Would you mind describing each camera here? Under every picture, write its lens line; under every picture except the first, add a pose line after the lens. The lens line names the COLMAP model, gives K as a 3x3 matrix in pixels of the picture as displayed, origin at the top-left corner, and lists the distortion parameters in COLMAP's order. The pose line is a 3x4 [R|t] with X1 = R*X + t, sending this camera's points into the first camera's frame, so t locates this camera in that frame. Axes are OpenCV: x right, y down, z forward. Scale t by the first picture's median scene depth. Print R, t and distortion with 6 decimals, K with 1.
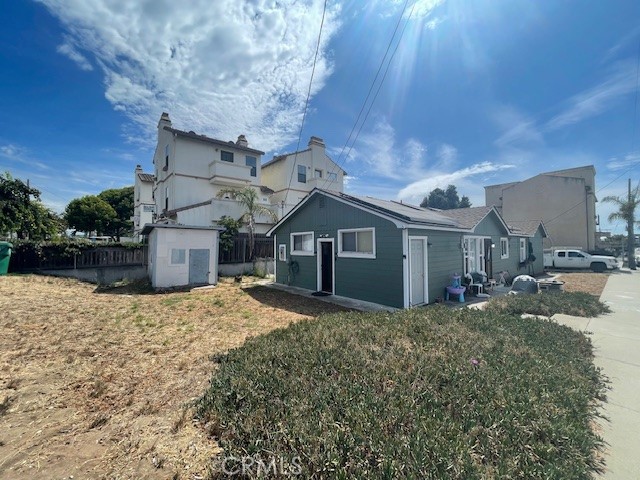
lens RADIAL K [[258.1, 0, 320.2], [0, 258.1, 237.5], [0, 0, 1]] dist [-0.003289, 0.000587]
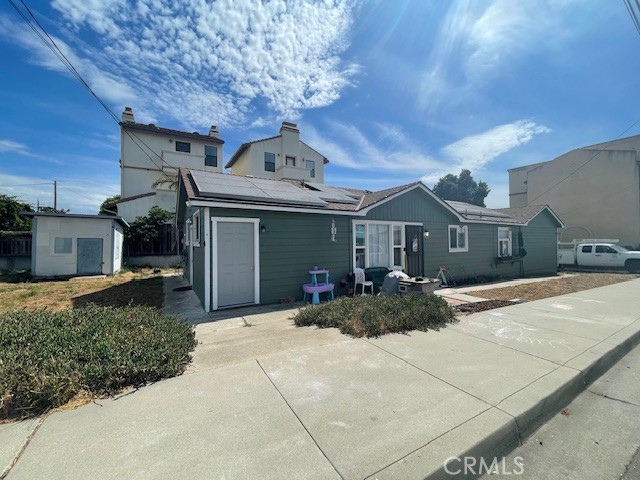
lens RADIAL K [[258.1, 0, 321.2], [0, 258.1, 240.8], [0, 0, 1]] dist [-0.003289, 0.000587]
pose [[0.985472, 0.000072, -0.169837, 0.489039], [0.004456, 0.999645, 0.026278, 0.029058], [0.169779, -0.026653, 0.985122, 0.173583]]
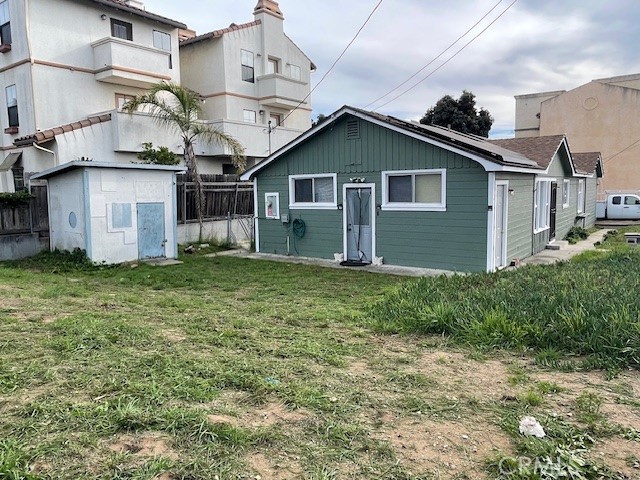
lens RADIAL K [[471.4, 0, 321.5], [0, 471.4, 240.3], [0, 0, 1]] dist [0.005085, -0.018223]
pose [[0.972263, -0.036813, 0.230975, -0.301240], [0.004964, 0.990561, 0.136983, -0.015356], [-0.233838, -0.132037, 0.963268, -0.157608]]
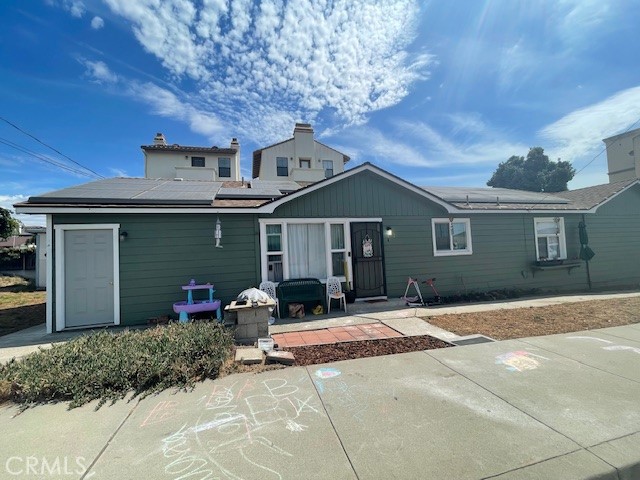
lens RADIAL K [[258.1, 0, 323.4], [0, 258.1, 246.0], [0, 0, 1]] dist [-0.003289, 0.000587]
pose [[0.902507, -0.035438, -0.429215, 0.785048], [0.046198, 0.998825, 0.014671, 0.044886], [0.428191, -0.033069, 0.903083, 0.416918]]
